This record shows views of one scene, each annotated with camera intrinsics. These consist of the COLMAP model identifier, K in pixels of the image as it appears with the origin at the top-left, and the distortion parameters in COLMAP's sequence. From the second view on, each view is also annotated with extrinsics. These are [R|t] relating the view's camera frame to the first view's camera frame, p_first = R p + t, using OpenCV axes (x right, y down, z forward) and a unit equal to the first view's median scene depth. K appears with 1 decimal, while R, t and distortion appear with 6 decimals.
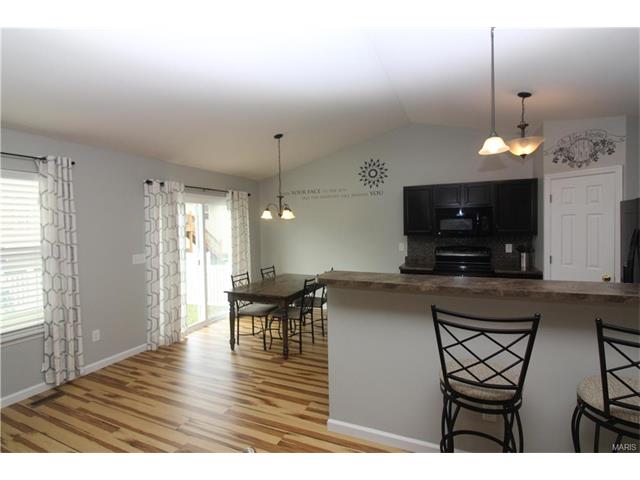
lens RADIAL K [[315.4, 0, 320.4], [0, 315.4, 234.1], [0, 0, 1]] dist [-0.004511, -0.000650]
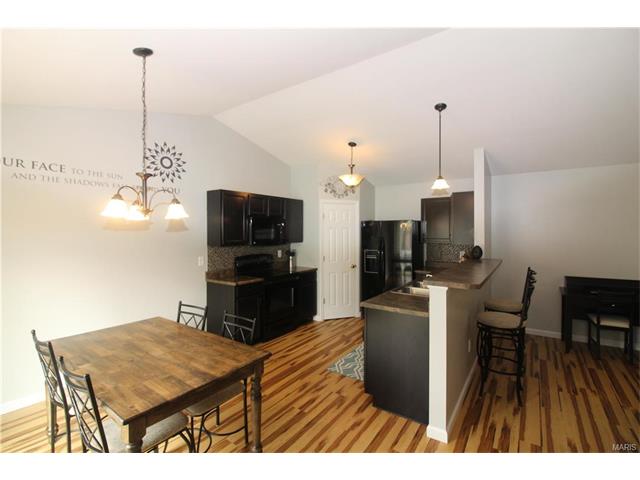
lens RADIAL K [[301.1, 0, 322.9], [0, 301.1, 236.3], [0, 0, 1]] dist [-0.012005, -0.001438]
pose [[0.172225, -0.000863, 0.985057, -0.454717], [0.031698, 0.999487, -0.004666, -0.009086], [-0.984548, 0.032028, 0.172164, 0.542322]]
